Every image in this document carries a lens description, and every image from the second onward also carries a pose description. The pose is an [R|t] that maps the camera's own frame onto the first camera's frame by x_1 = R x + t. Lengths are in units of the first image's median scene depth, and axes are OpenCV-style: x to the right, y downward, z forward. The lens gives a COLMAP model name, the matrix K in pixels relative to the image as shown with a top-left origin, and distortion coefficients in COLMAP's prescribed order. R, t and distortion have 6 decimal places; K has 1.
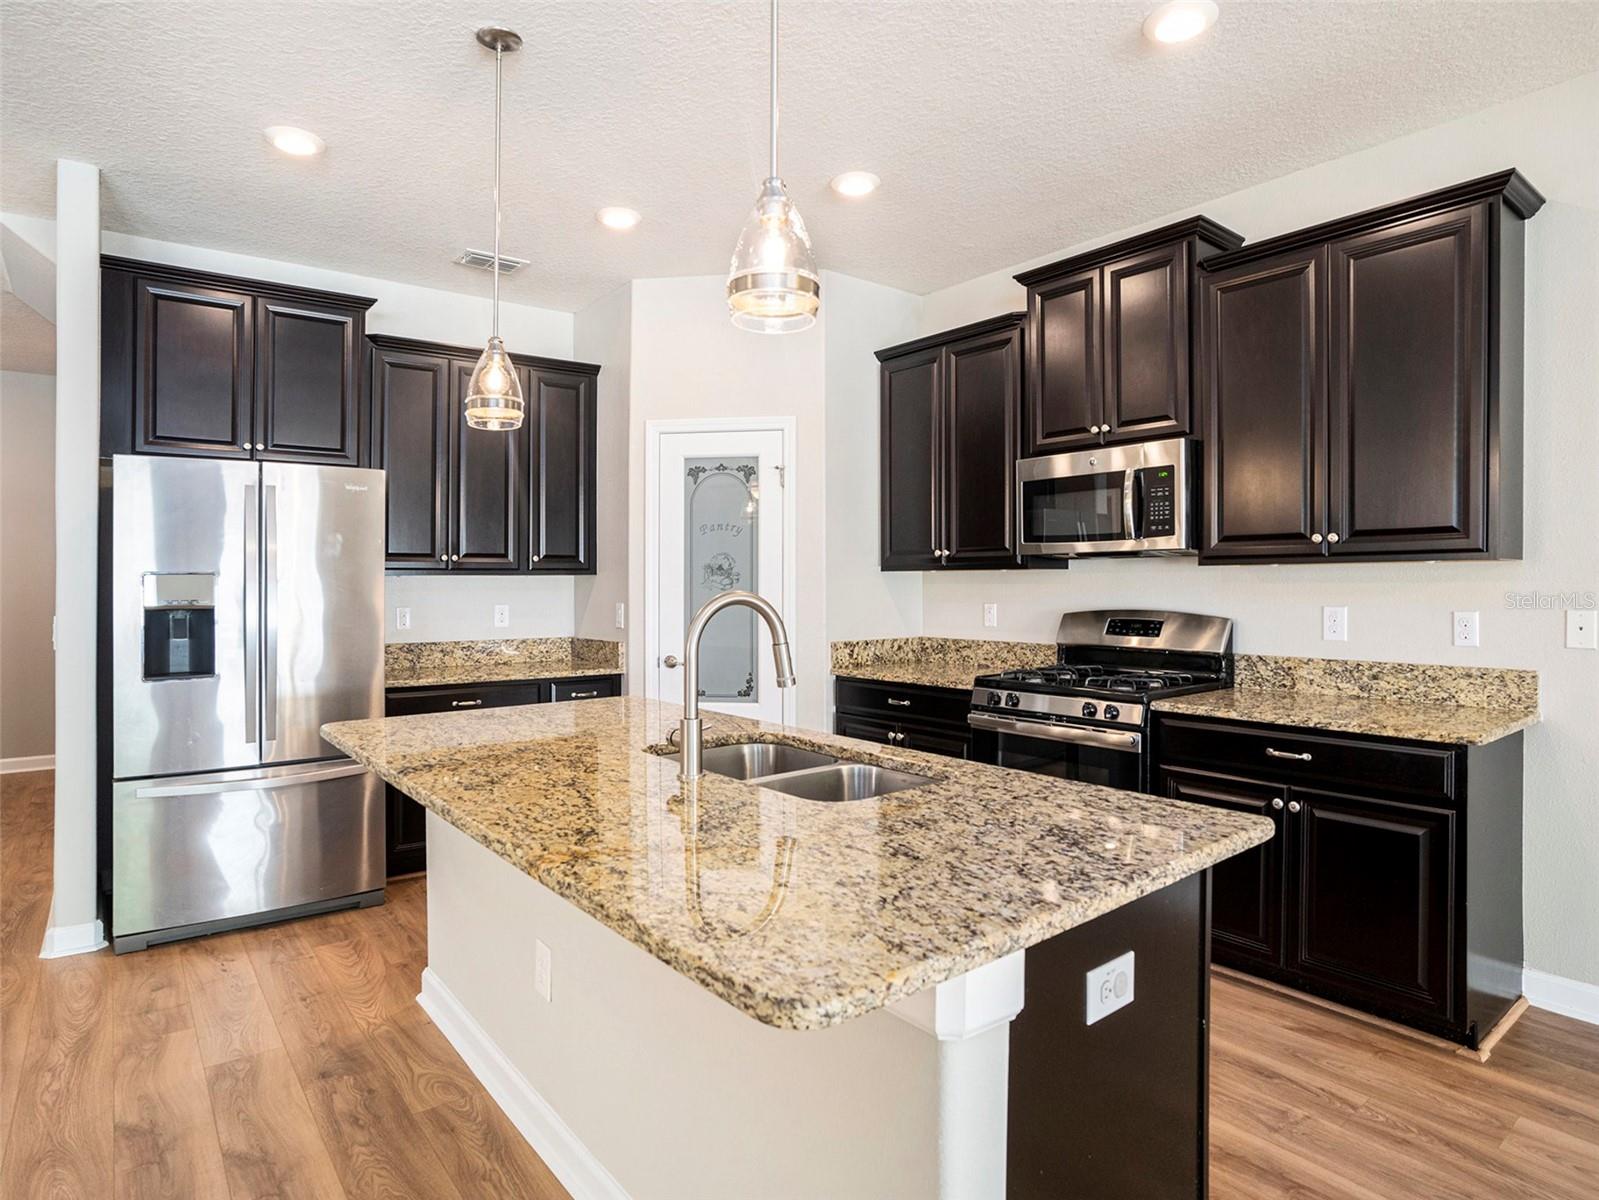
lens RADIAL K [[885.1, 0, 791.8], [0, 885.1, 590.2], [0, 0, 1]] dist [-0.040668, 0.011907]
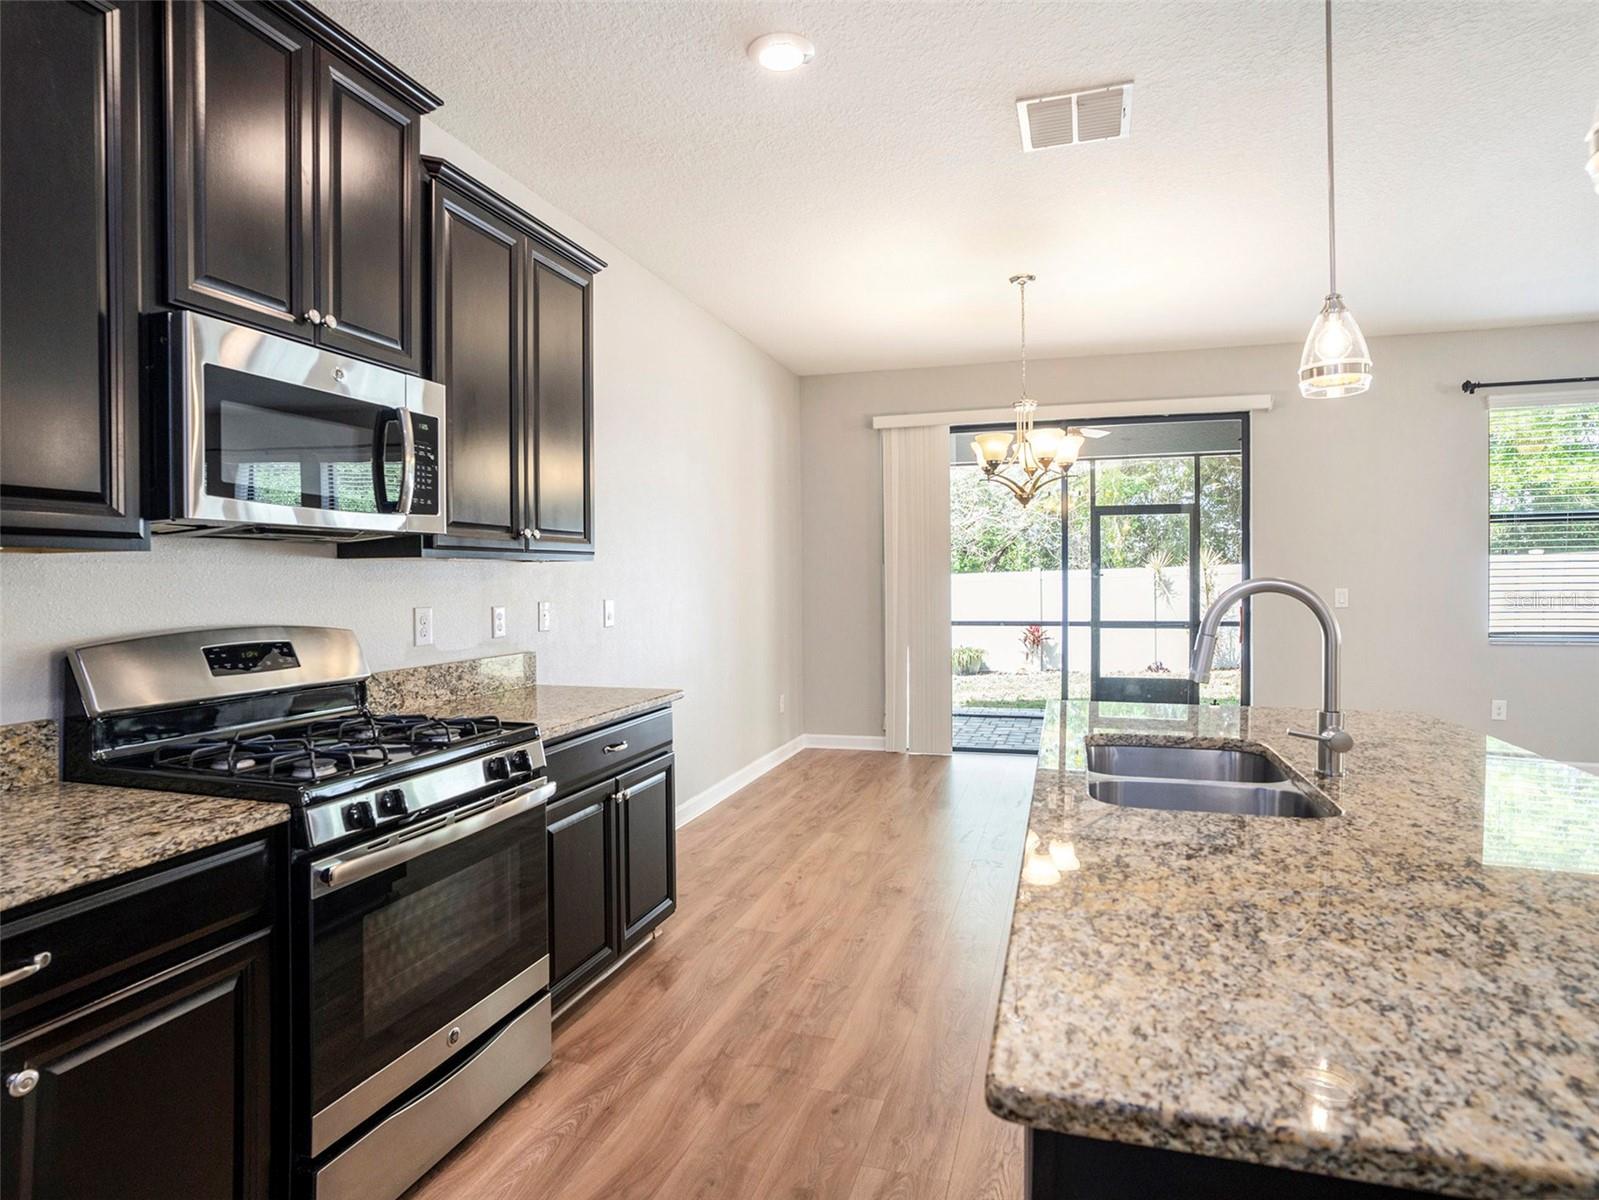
lens RADIAL K [[885.1, 0, 784.9], [0, 885.1, 595.2], [0, 0, 1]] dist [-0.040668, 0.011907]
pose [[-0.557248, -0.010027, 0.830286, -0.328000], [0.014260, 0.999664, 0.021643, -0.007784], [-0.830224, 0.023900, -0.556917, 1.164199]]
